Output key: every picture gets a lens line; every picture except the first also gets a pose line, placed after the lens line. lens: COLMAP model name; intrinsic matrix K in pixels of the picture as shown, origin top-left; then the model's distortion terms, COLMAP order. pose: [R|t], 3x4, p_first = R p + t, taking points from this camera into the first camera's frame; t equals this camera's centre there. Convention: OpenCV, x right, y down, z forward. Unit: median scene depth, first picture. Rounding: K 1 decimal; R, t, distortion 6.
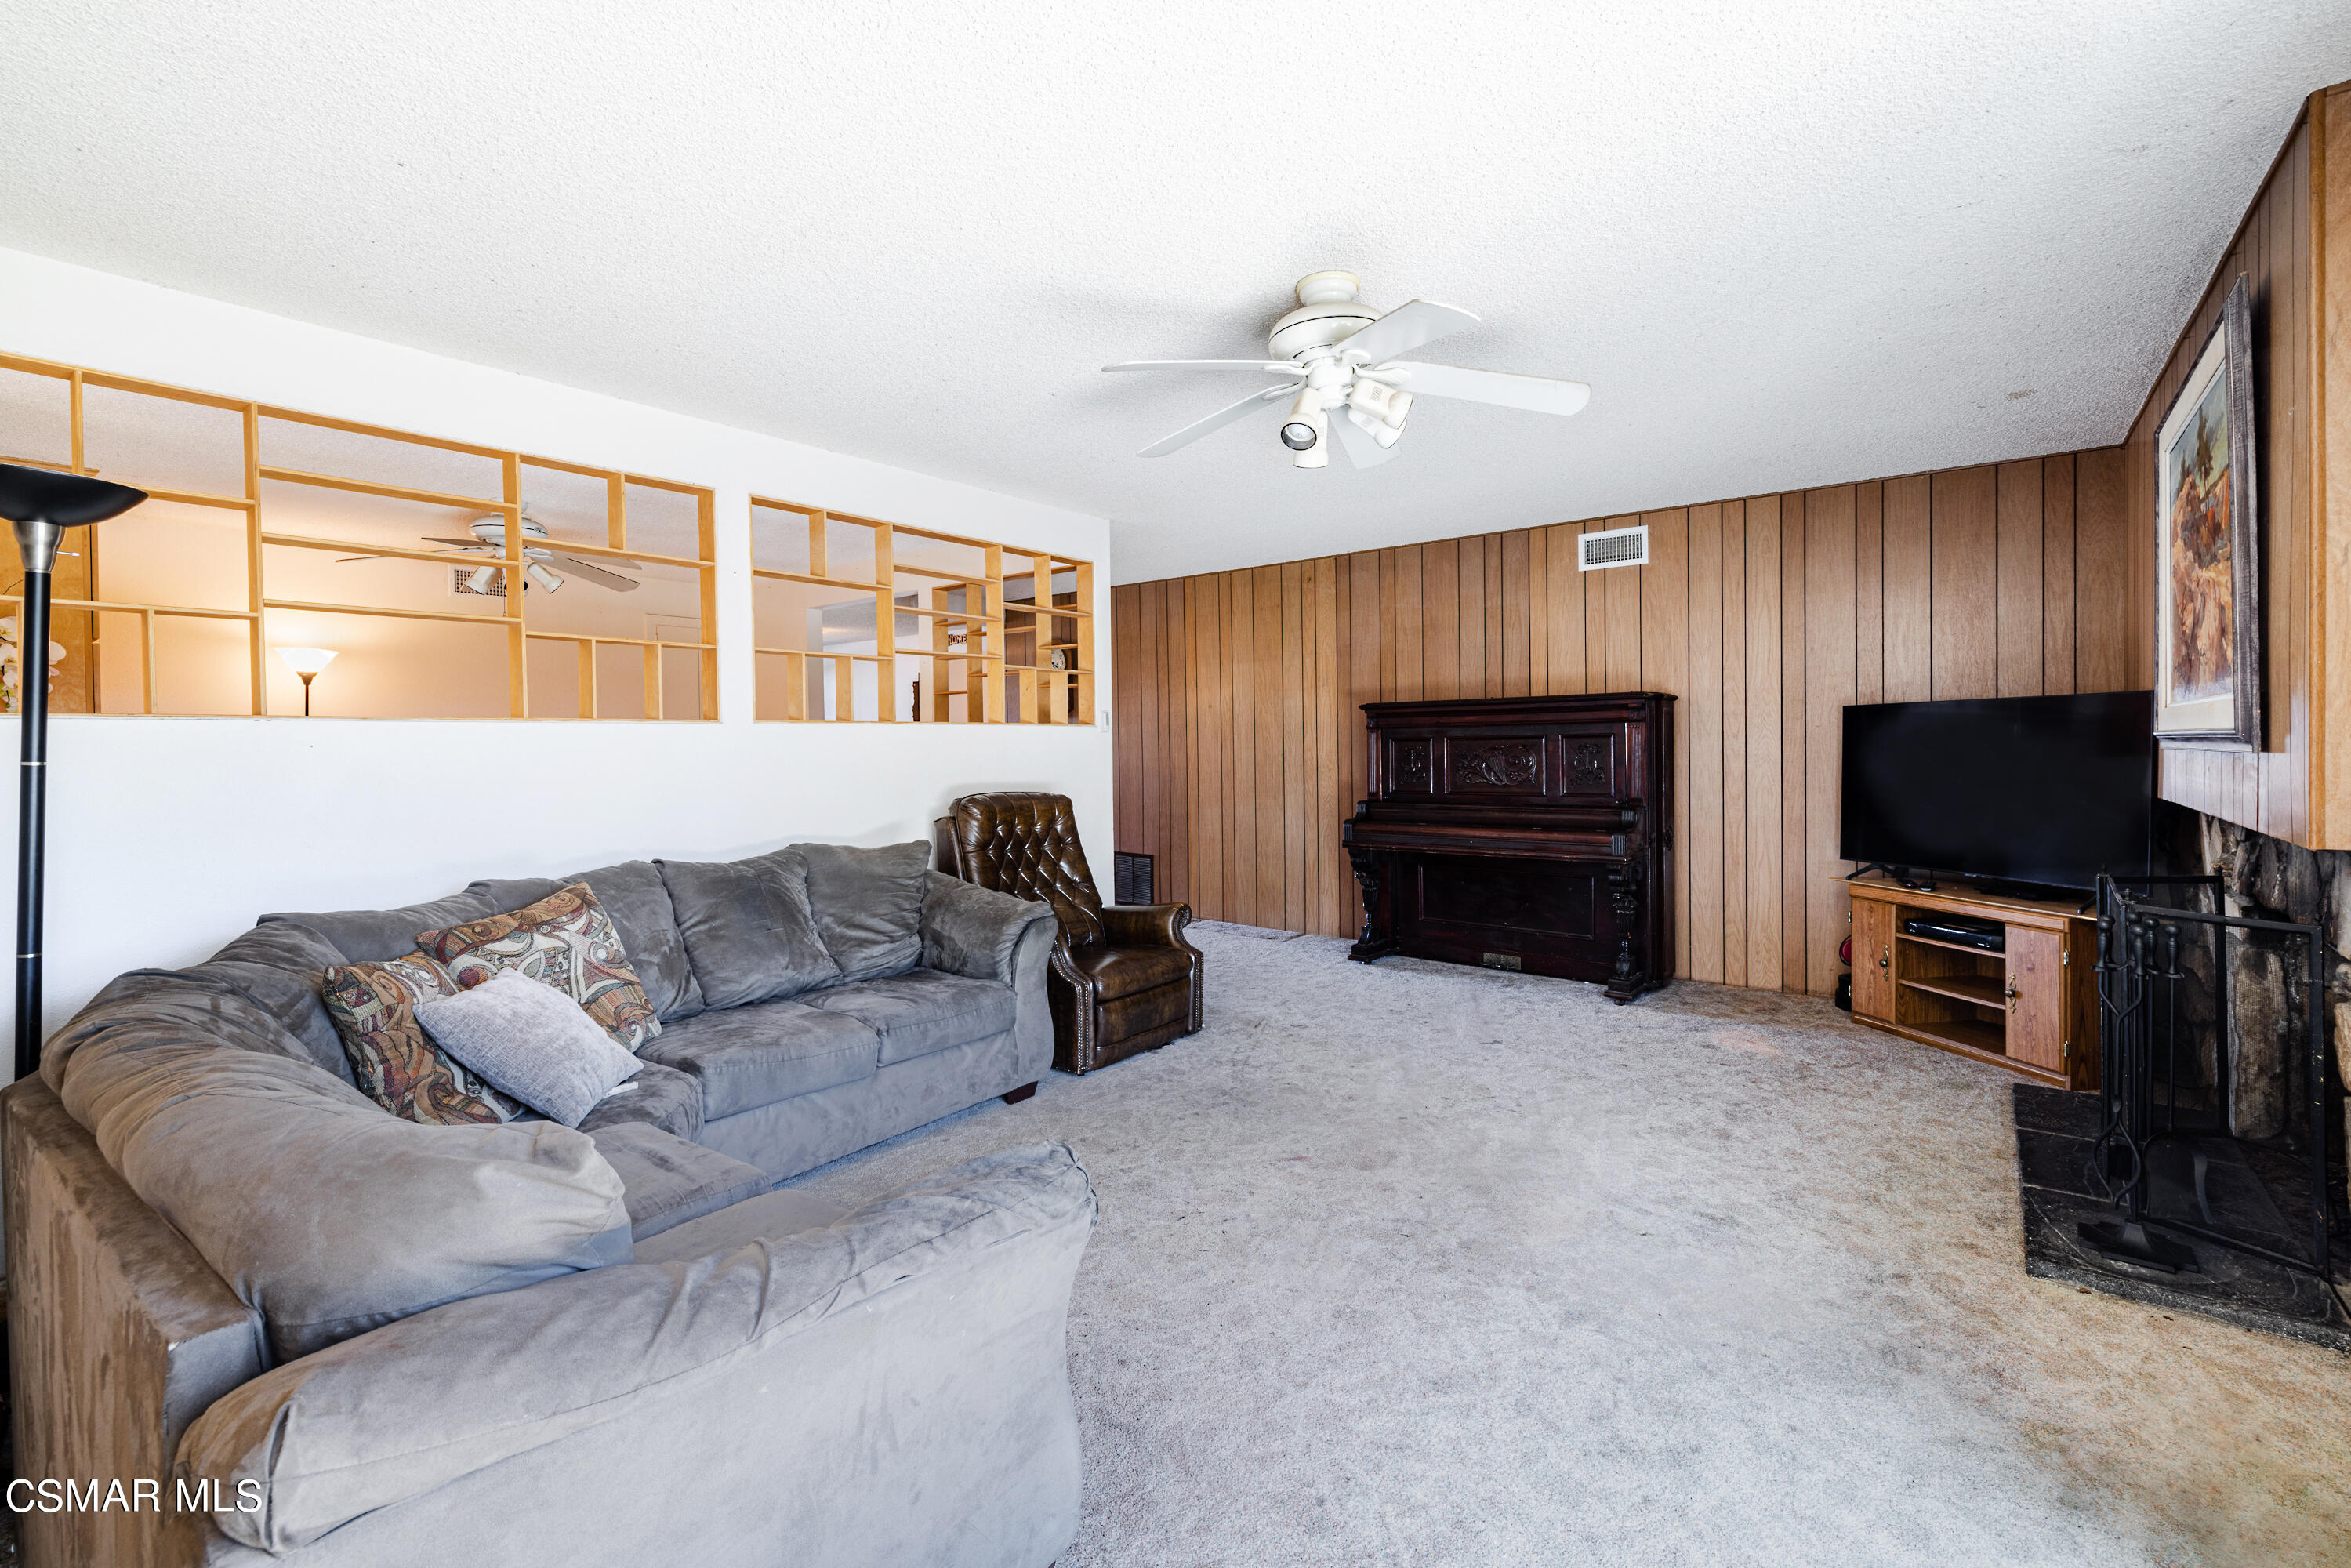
lens RADIAL K [[1039.1, 0, 1168.9], [0, 1039.1, 781.1], [0, 0, 1]] dist [0.001167, 0.000227]
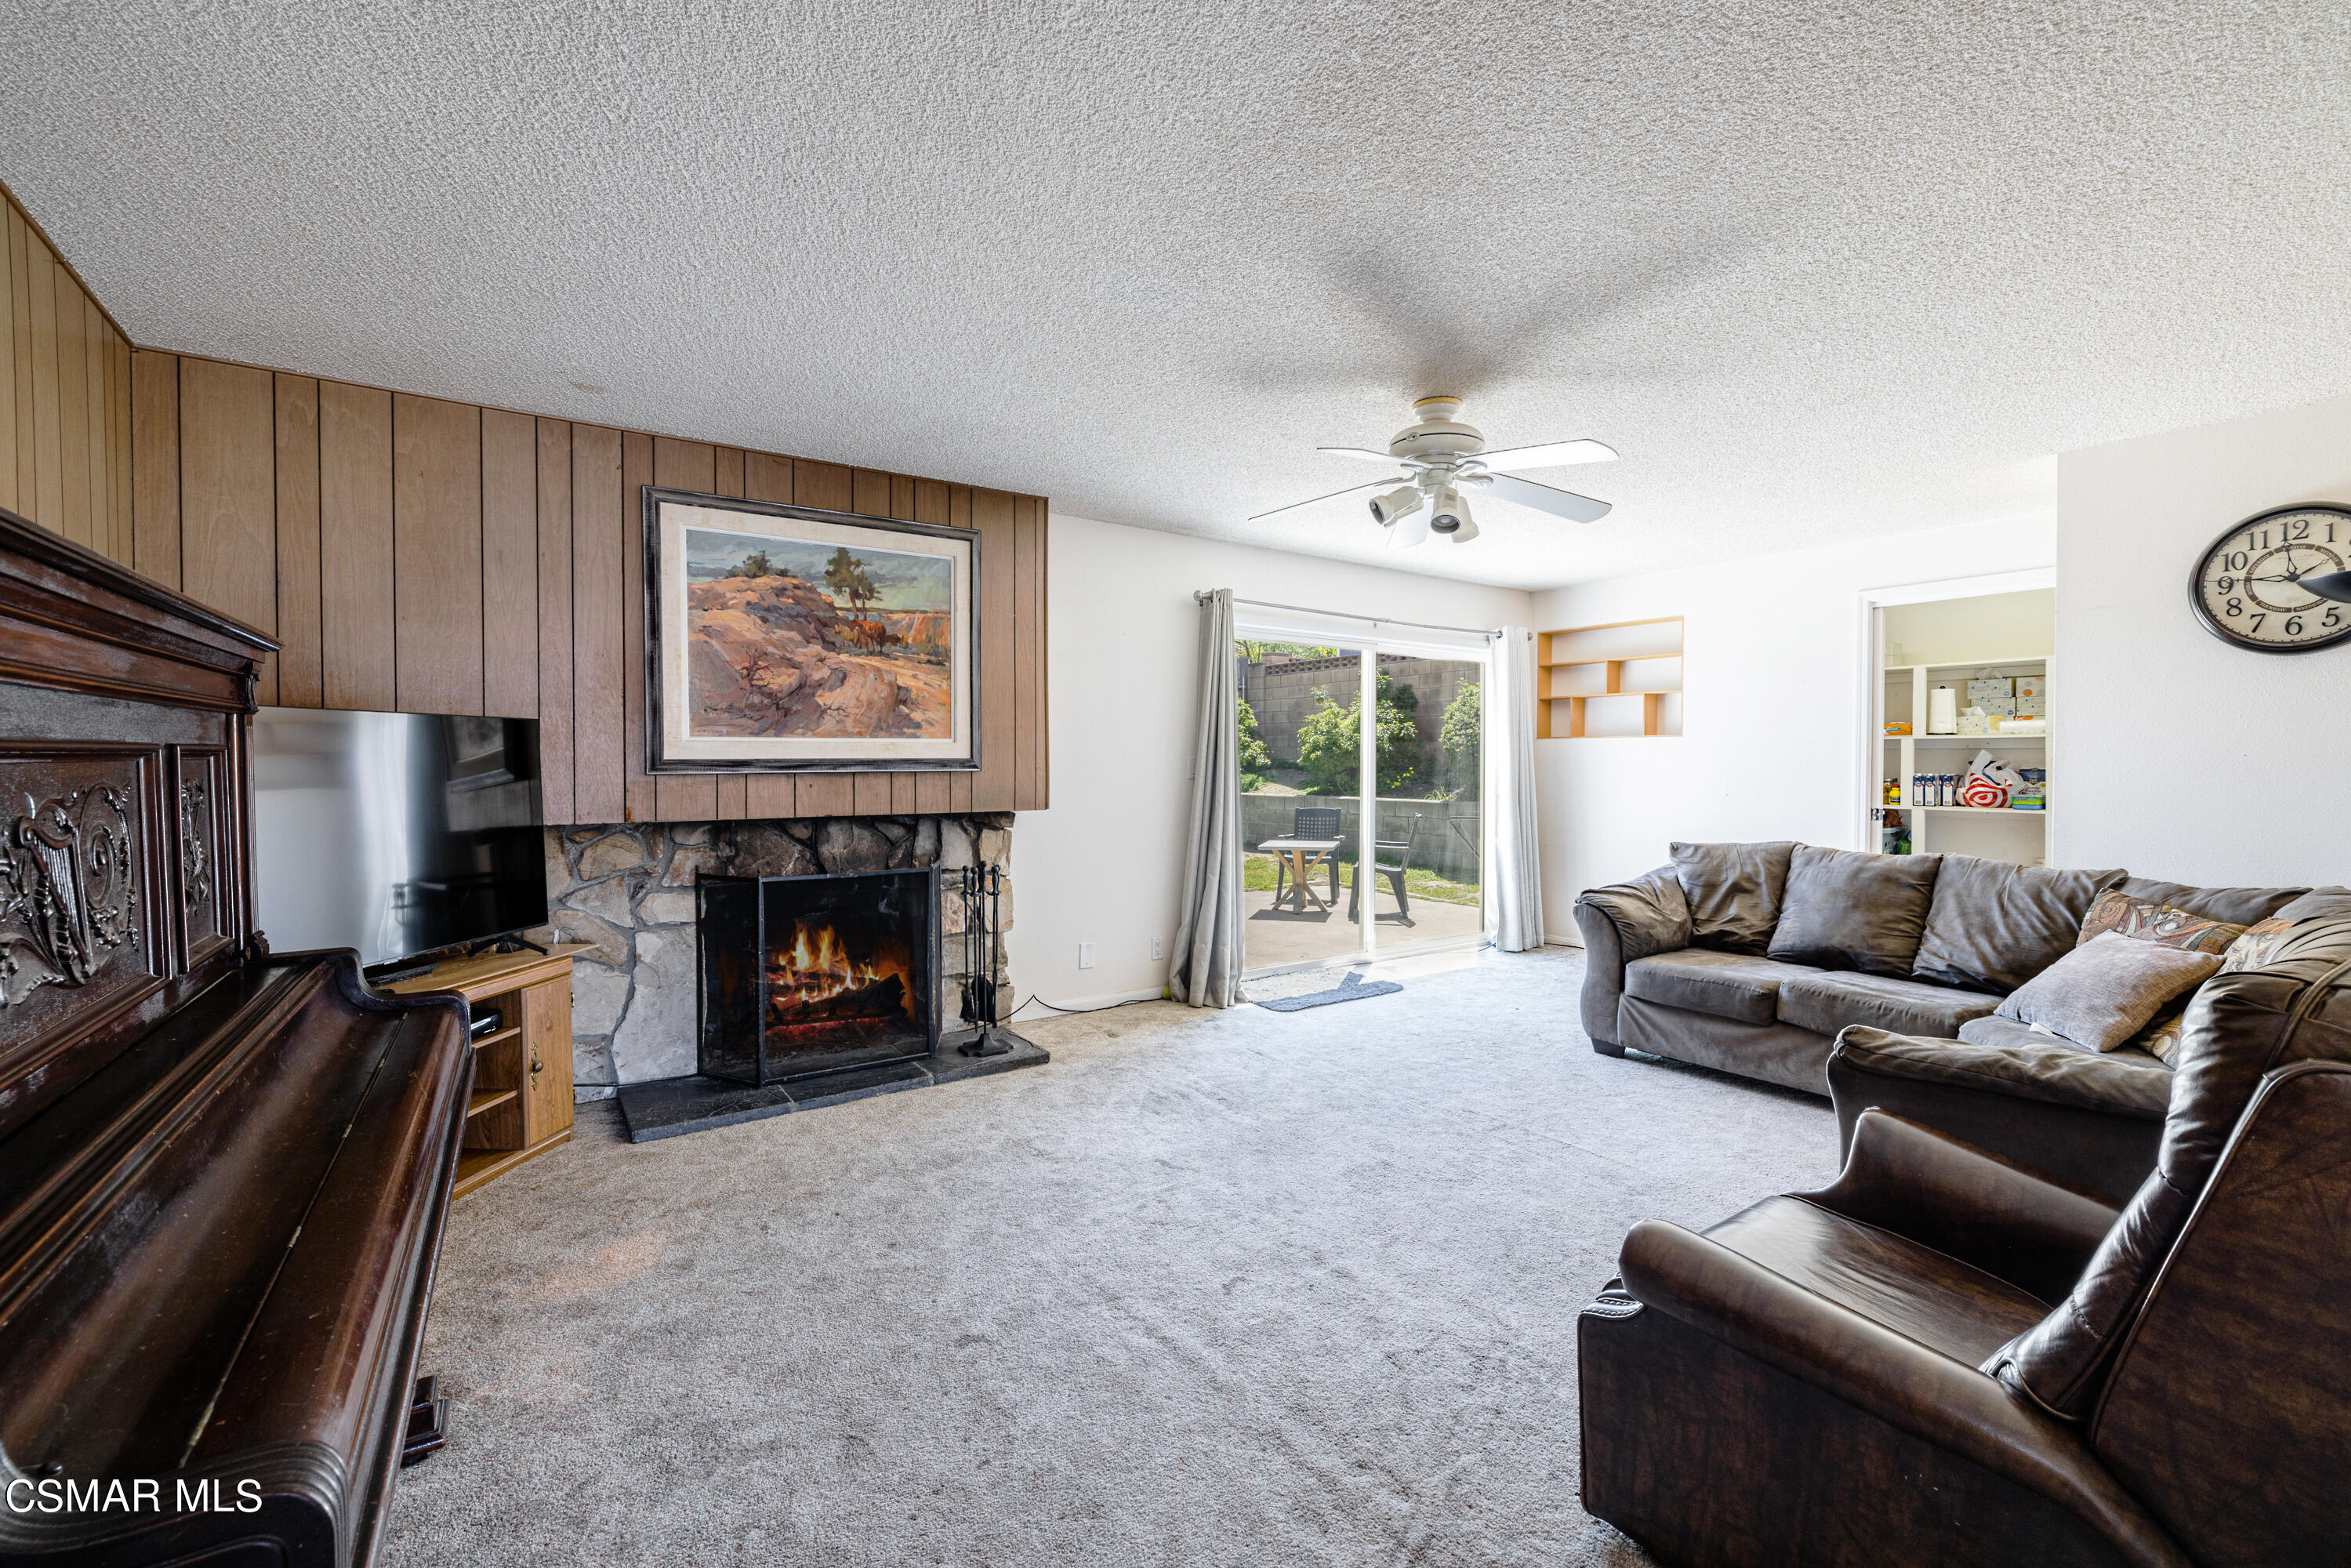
lens RADIAL K [[983.4, 0, 1164.6], [0, 983.4, 775.8], [0, 0, 1]] dist [0.000734, -0.000061]
pose [[-0.952895, 0.001031, 0.303298, 0.078735], [0.017219, 0.998565, 0.050701, -0.068483], [-0.302811, 0.053535, -0.951546, 1.664135]]
